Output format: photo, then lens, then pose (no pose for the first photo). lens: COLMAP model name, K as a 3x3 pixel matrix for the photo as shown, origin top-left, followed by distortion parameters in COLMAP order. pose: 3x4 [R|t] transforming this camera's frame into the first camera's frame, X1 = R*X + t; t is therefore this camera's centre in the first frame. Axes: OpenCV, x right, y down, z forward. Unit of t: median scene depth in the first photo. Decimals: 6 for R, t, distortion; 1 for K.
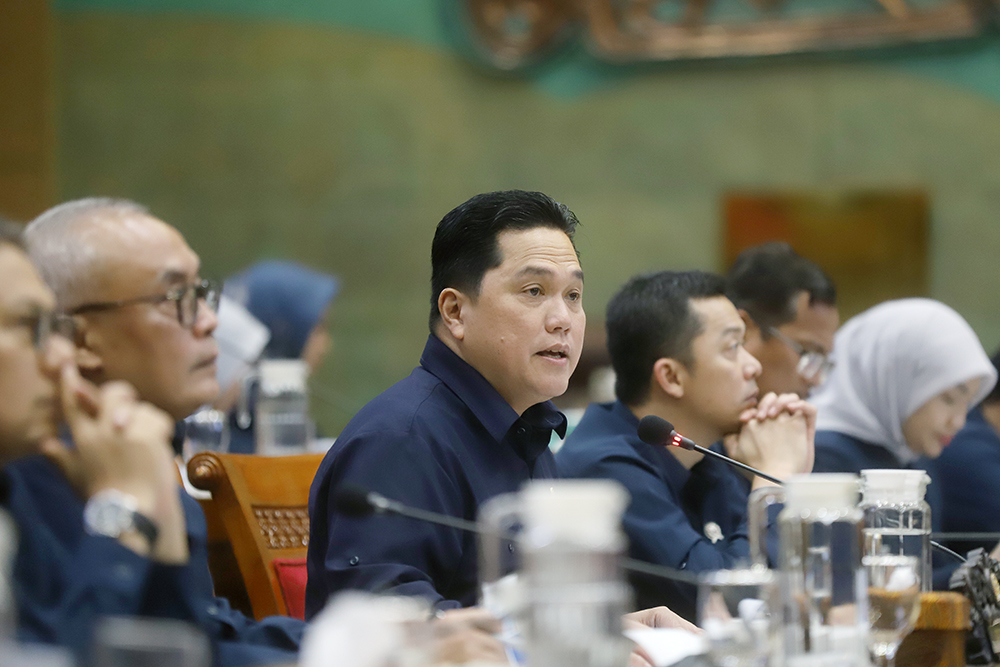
lens RADIAL K [[5811.3, 0, 500.0], [0, 5811.3, 333.5], [0, 0, 1]] dist [1.693804, 0.412186]
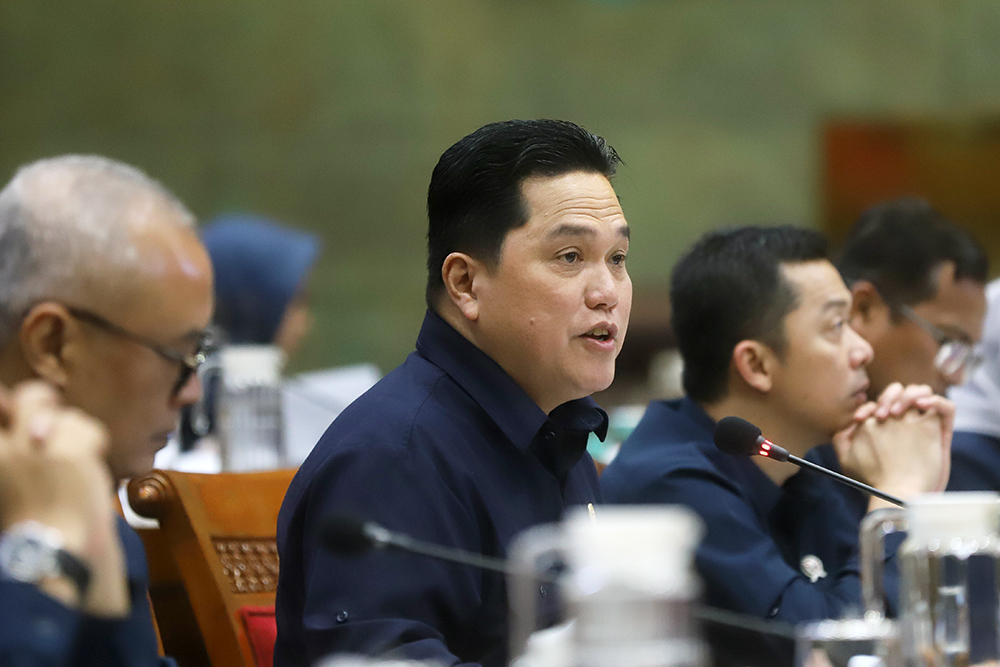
lens RADIAL K [[5811.3, 0, 500.0], [0, 5811.3, 333.5], [0, 0, 1]] dist [1.693804, 0.412186]
pose [[0.999880, -0.015156, 0.003269, -0.006582], [0.015137, 0.999868, 0.005941, -0.001818], [-0.003358, -0.005891, 0.999977, 0.231850]]
